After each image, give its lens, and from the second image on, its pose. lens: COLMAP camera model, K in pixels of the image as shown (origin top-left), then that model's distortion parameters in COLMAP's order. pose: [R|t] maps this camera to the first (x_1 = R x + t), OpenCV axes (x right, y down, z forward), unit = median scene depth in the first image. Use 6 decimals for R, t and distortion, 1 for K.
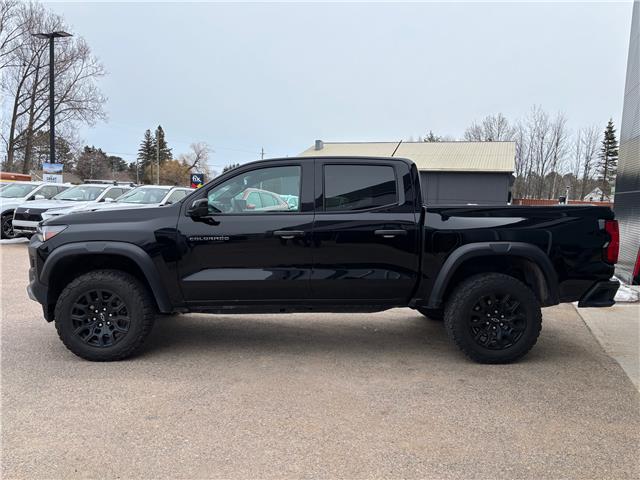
lens RADIAL K [[489.0, 0, 314.3], [0, 489.0, 237.2], [0, 0, 1]] dist [0.081776, -0.082056]
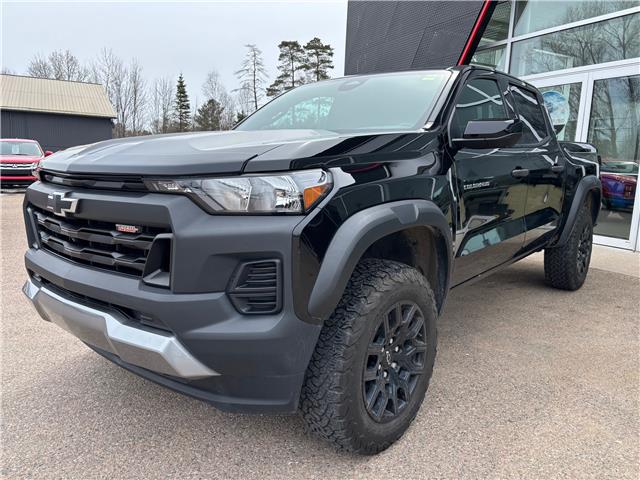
lens RADIAL K [[489.0, 0, 314.3], [0, 489.0, 237.2], [0, 0, 1]] dist [0.081776, -0.082056]
pose [[0.639594, -0.127772, 0.758019, -0.080788], [0.052060, 0.991025, 0.123121, -0.002050], [-0.766948, -0.039286, 0.640506, 0.072851]]
